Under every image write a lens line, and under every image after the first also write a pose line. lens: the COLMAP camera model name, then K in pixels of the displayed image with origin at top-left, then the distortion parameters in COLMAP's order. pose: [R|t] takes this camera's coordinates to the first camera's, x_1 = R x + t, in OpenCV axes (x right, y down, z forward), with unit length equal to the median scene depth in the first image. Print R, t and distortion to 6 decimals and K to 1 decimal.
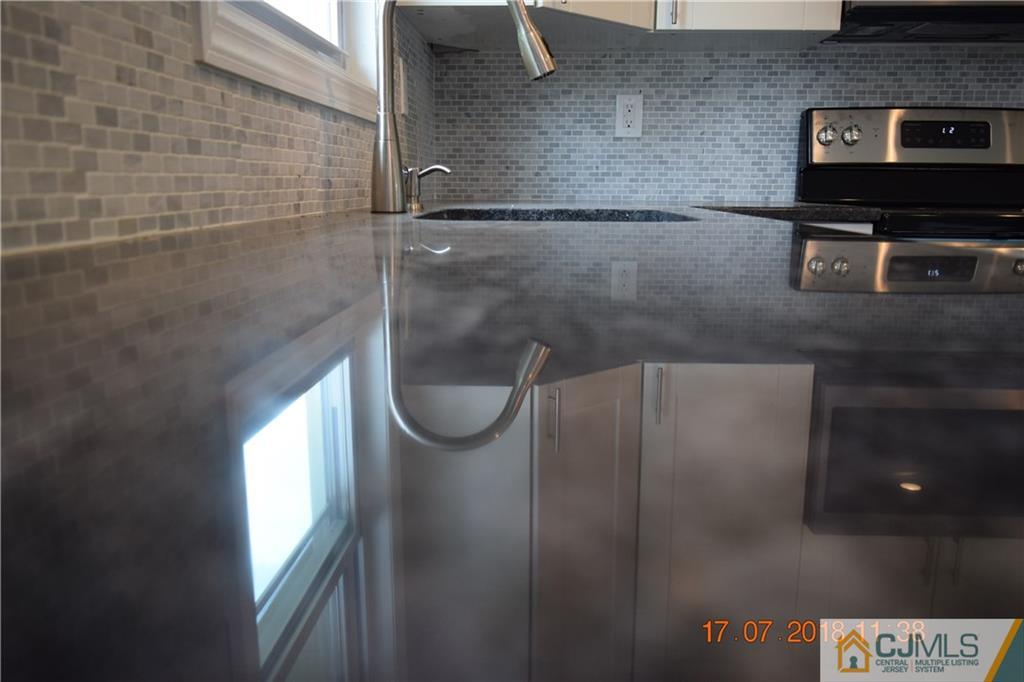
lens RADIAL K [[798.0, 0, 512.0], [0, 798.0, 341.0], [0, 0, 1]] dist [-0.004631, -0.002995]
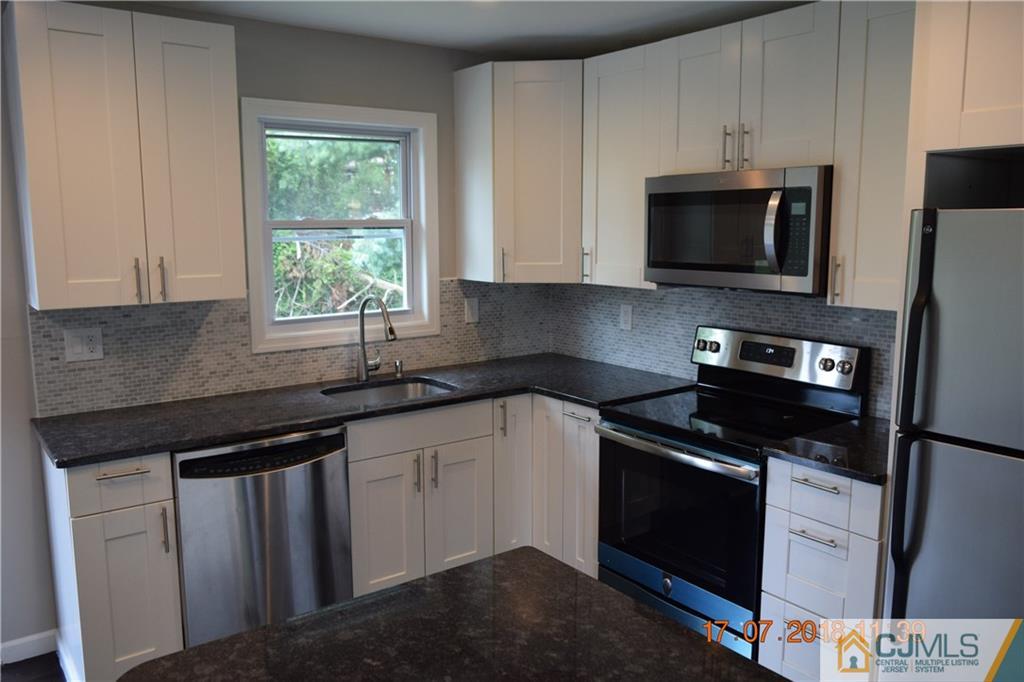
lens RADIAL K [[798.0, 0, 512.0], [0, 798.0, 341.0], [0, 0, 1]] dist [-0.004631, -0.002995]
pose [[0.634367, 0.107203, -0.765562, 1.278881], [-0.143201, 0.989494, 0.019900, -0.234110], [0.759652, 0.097005, 0.643054, -0.241264]]
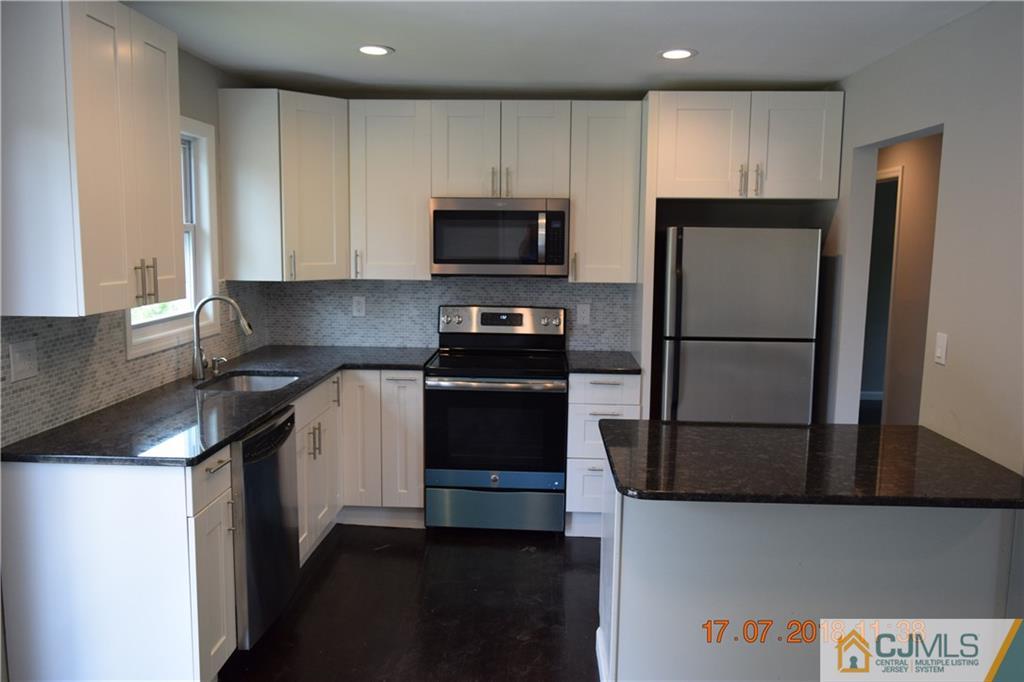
lens RADIAL K [[798.0, 0, 512.0], [0, 798.0, 341.0], [0, 0, 1]] dist [-0.004631, -0.002995]
pose [[0.999966, 0.006252, 0.005437, 0.535994], [-0.005891, 0.997926, -0.064105, -0.062835], [-0.005826, 0.064071, 0.997928, -1.066248]]
